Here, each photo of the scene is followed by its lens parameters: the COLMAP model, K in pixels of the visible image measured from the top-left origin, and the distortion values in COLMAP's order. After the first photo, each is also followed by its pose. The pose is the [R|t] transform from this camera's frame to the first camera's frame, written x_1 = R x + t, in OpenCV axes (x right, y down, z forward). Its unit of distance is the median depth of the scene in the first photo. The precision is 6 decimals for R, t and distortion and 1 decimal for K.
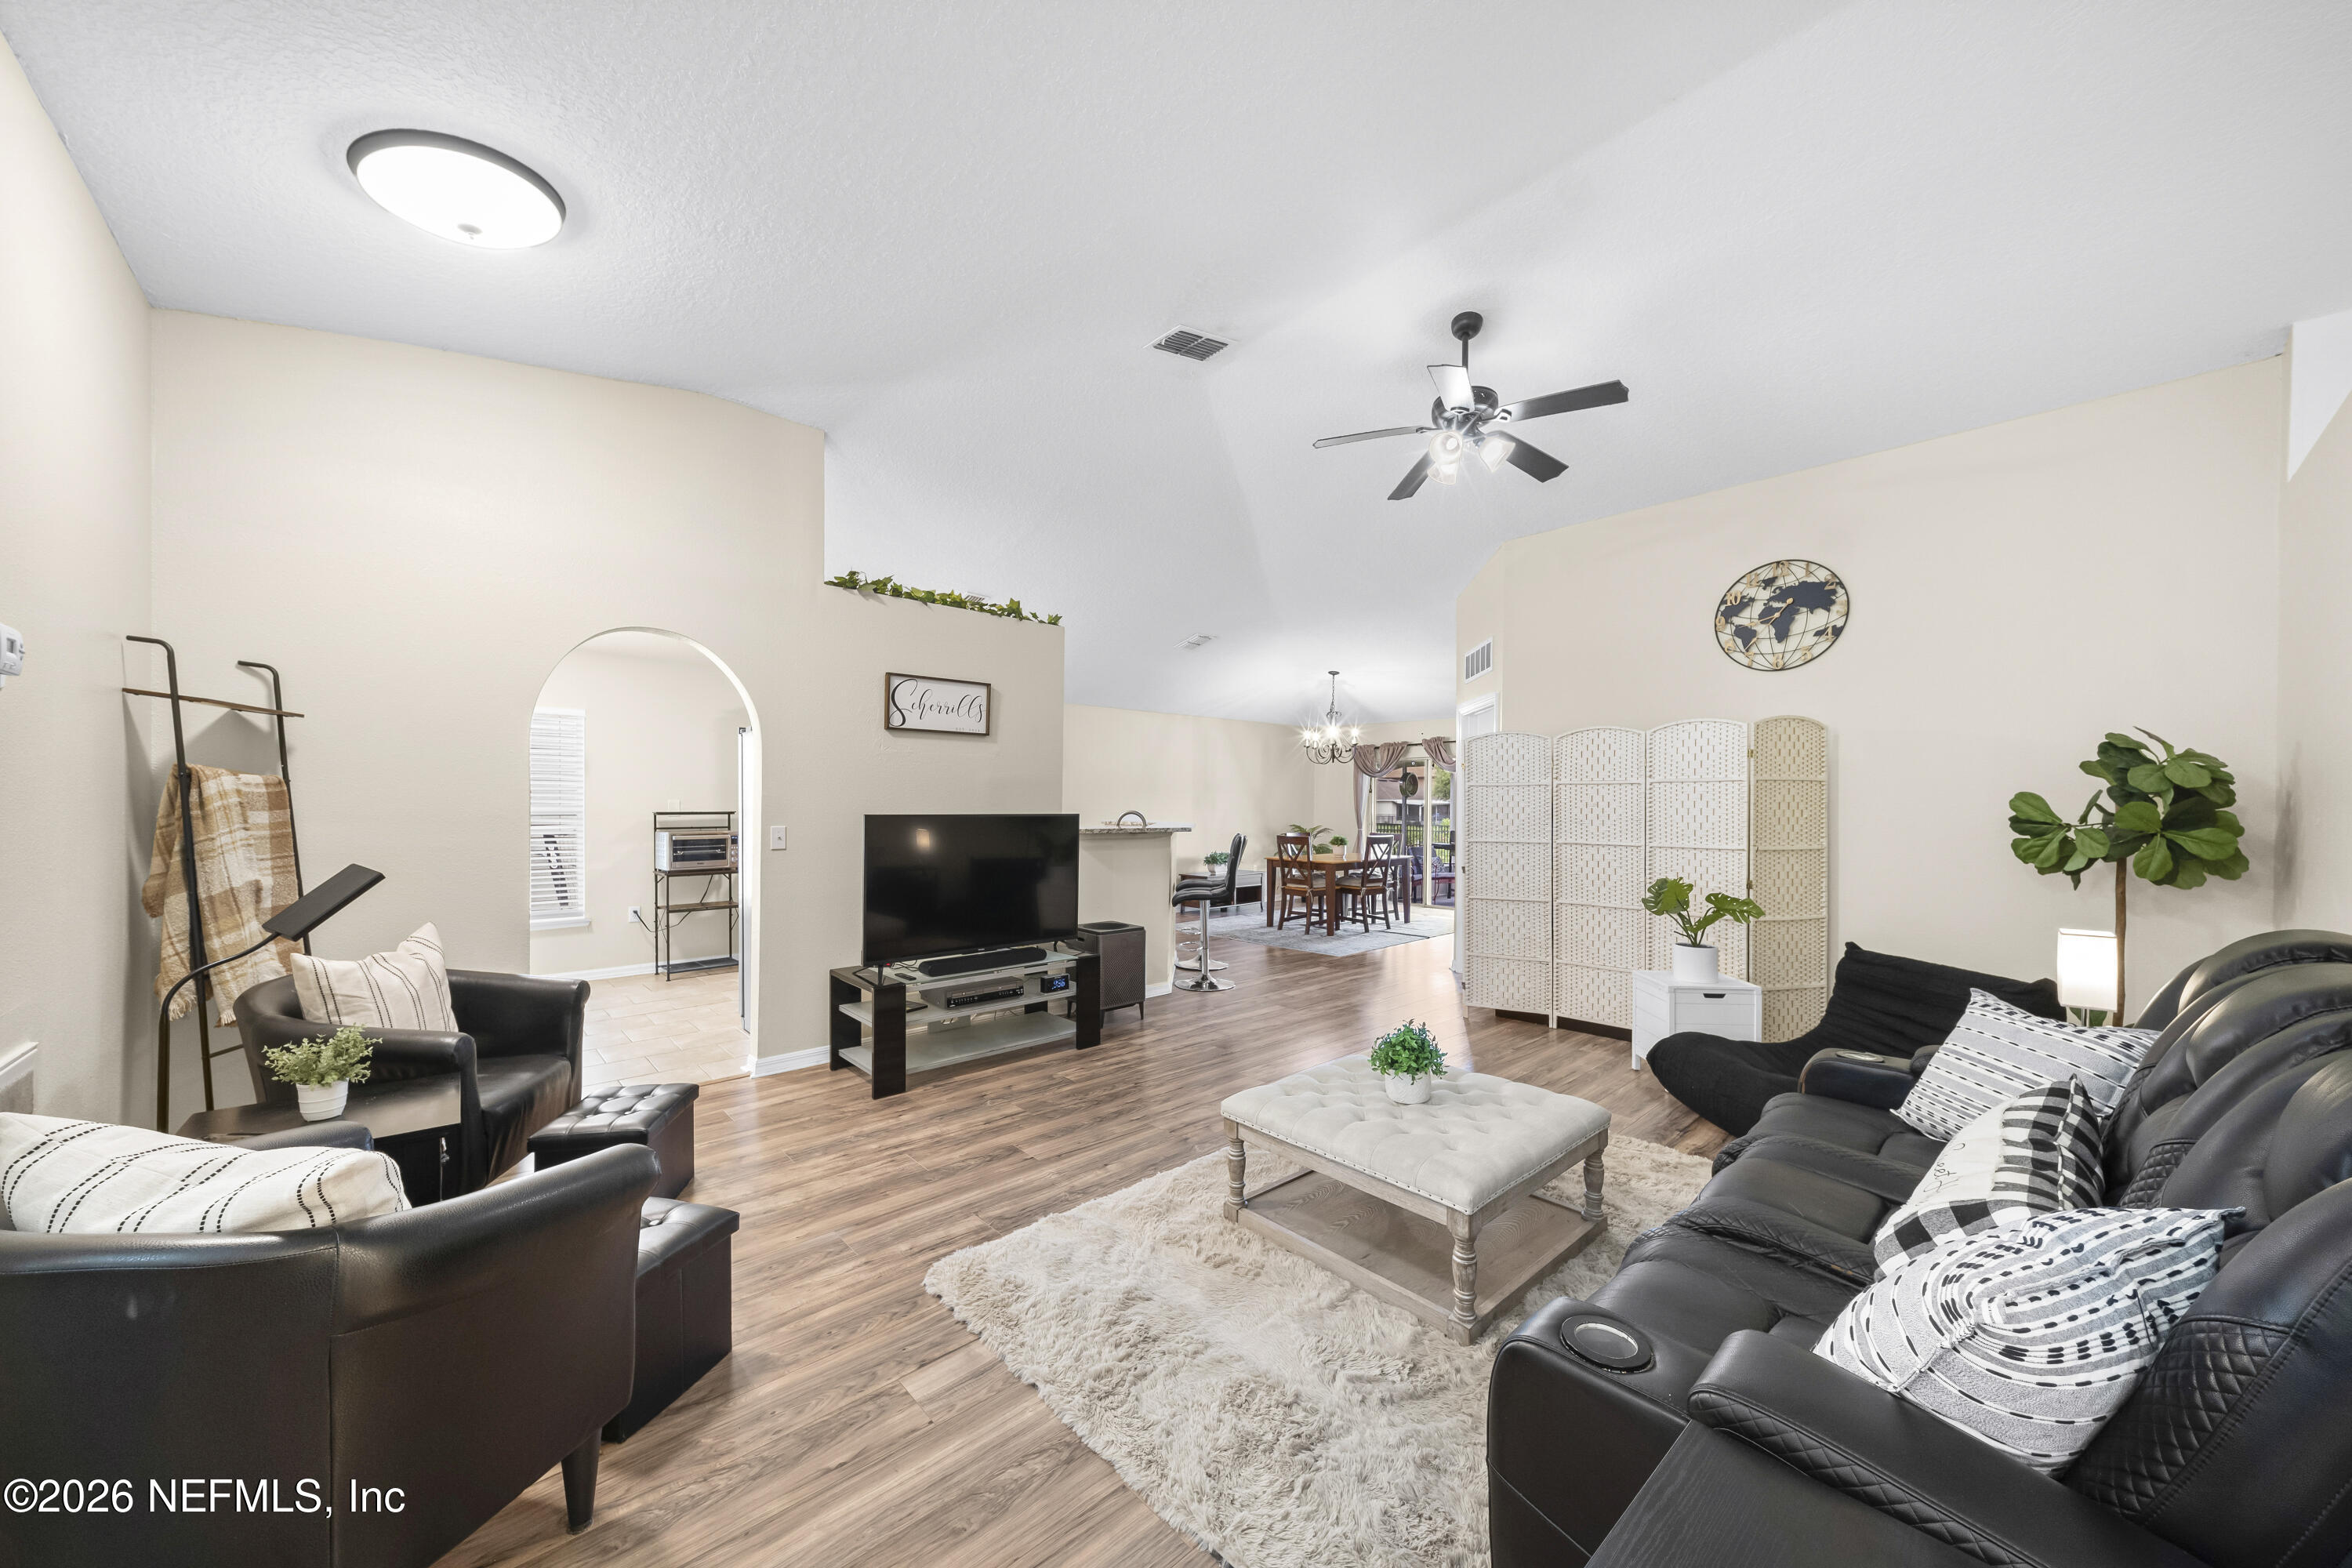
lens RADIAL K [[815.5, 0, 1188.9], [0, 815.5, 826.9], [0, 0, 1]] dist [0.005564, -0.001541]
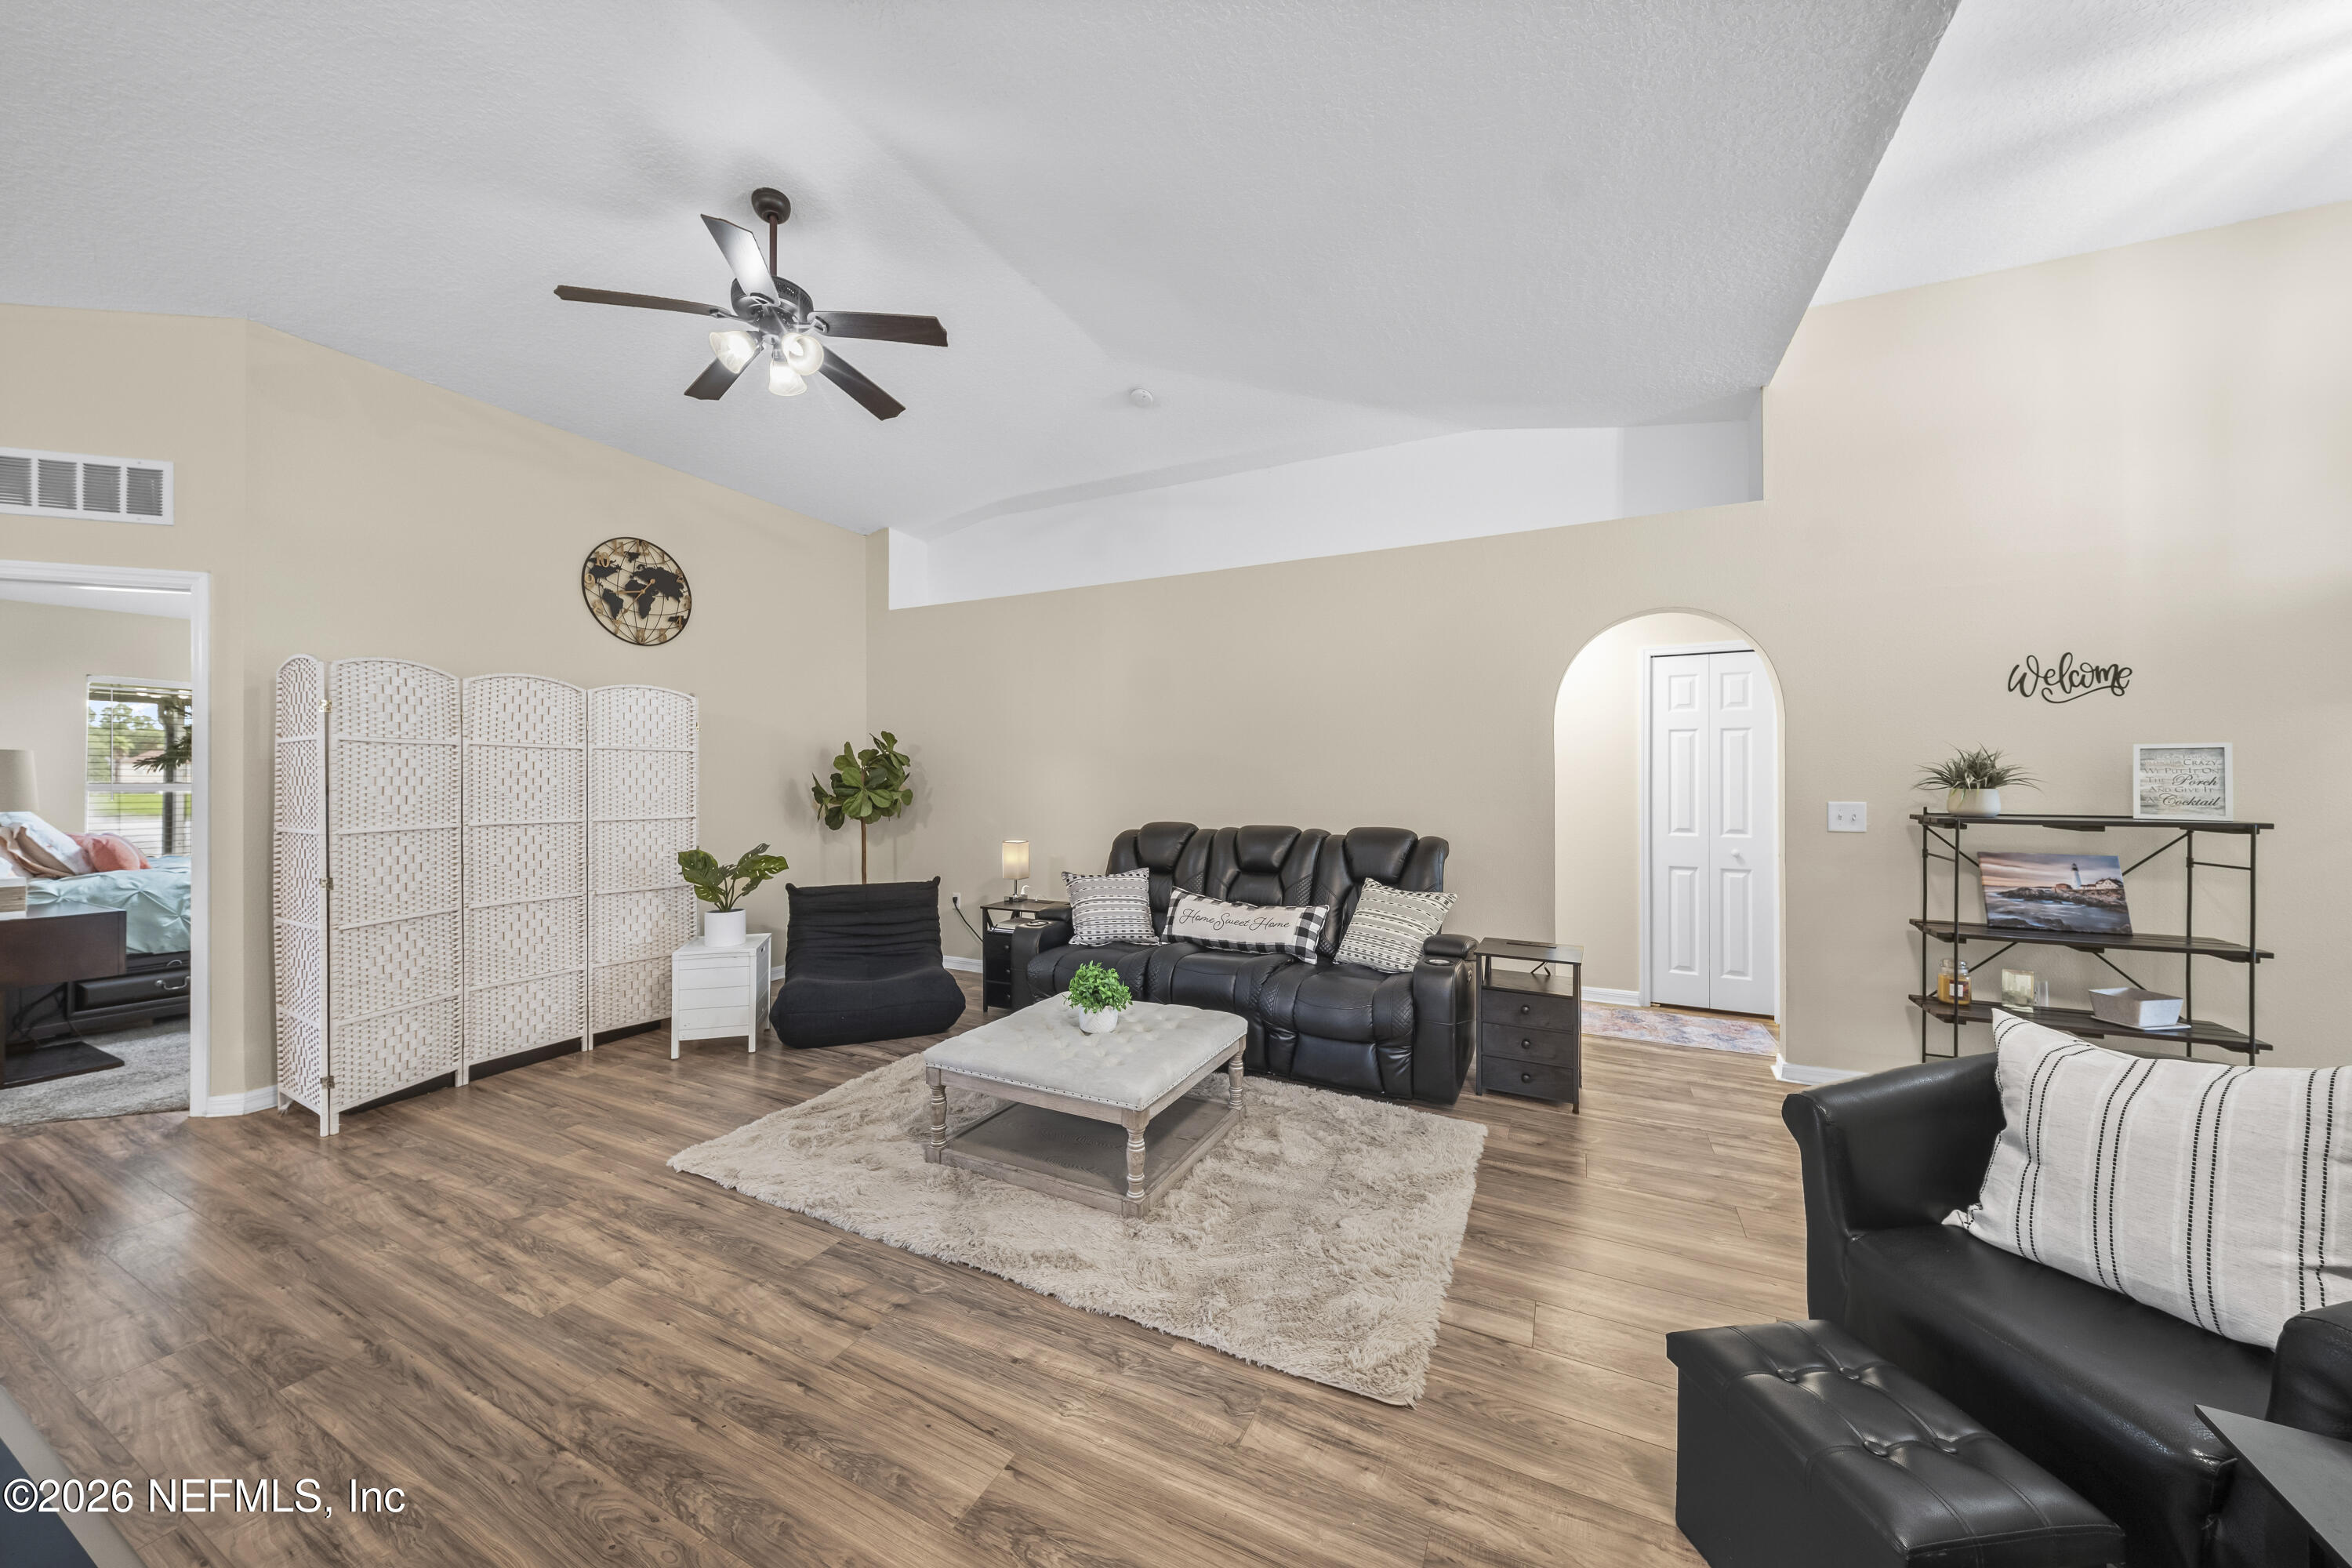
lens RADIAL K [[815.5, 0, 1168.7], [0, 815.5, 782.4], [0, 0, 1]] dist [0.005564, -0.001541]
pose [[-0.343292, -0.004335, 0.939219, -0.450357], [0.019875, 0.999732, 0.011879, -0.015582], [-0.939018, 0.022745, -0.343114, 0.688110]]
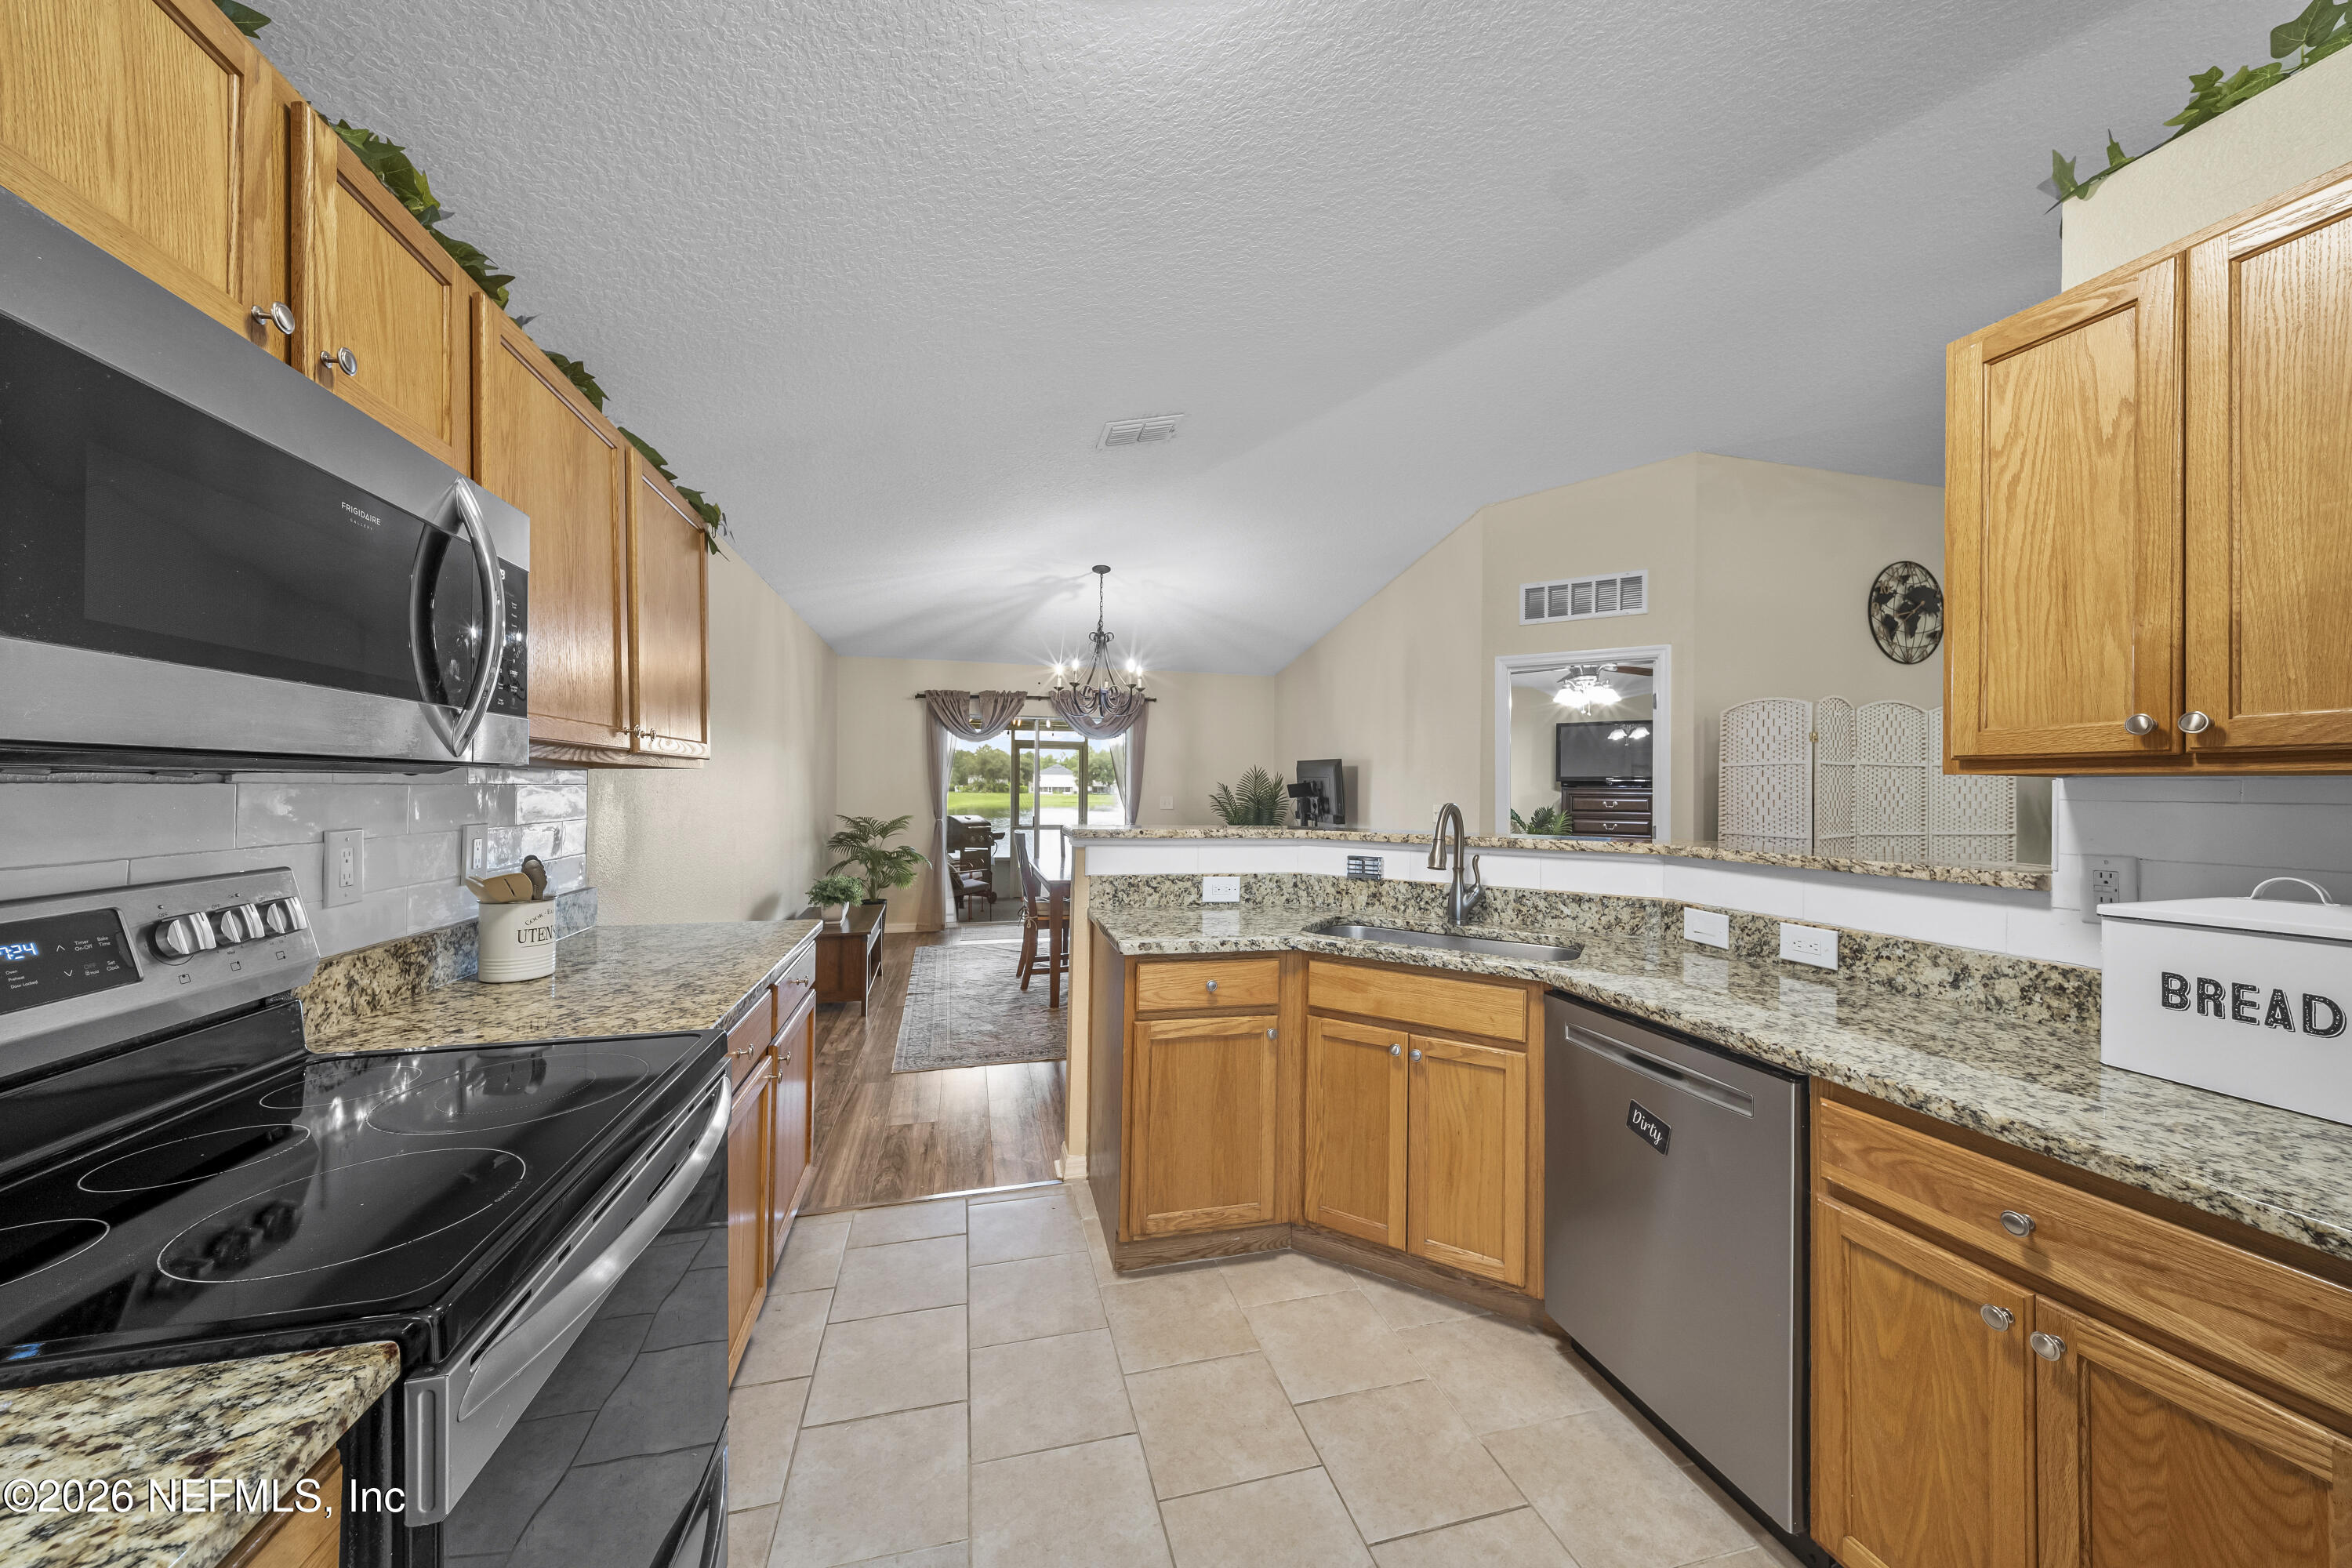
lens RADIAL K [[815.5, 0, 1186.2], [0, 815.5, 782.8], [0, 0, 1]] dist [0.005564, -0.001541]
pose [[0.486510, 0.006983, 0.873647, -0.624937], [0.015422, 0.999744, -0.016579, -0.031398], [-0.873539, 0.021539, 0.486277, 1.228514]]
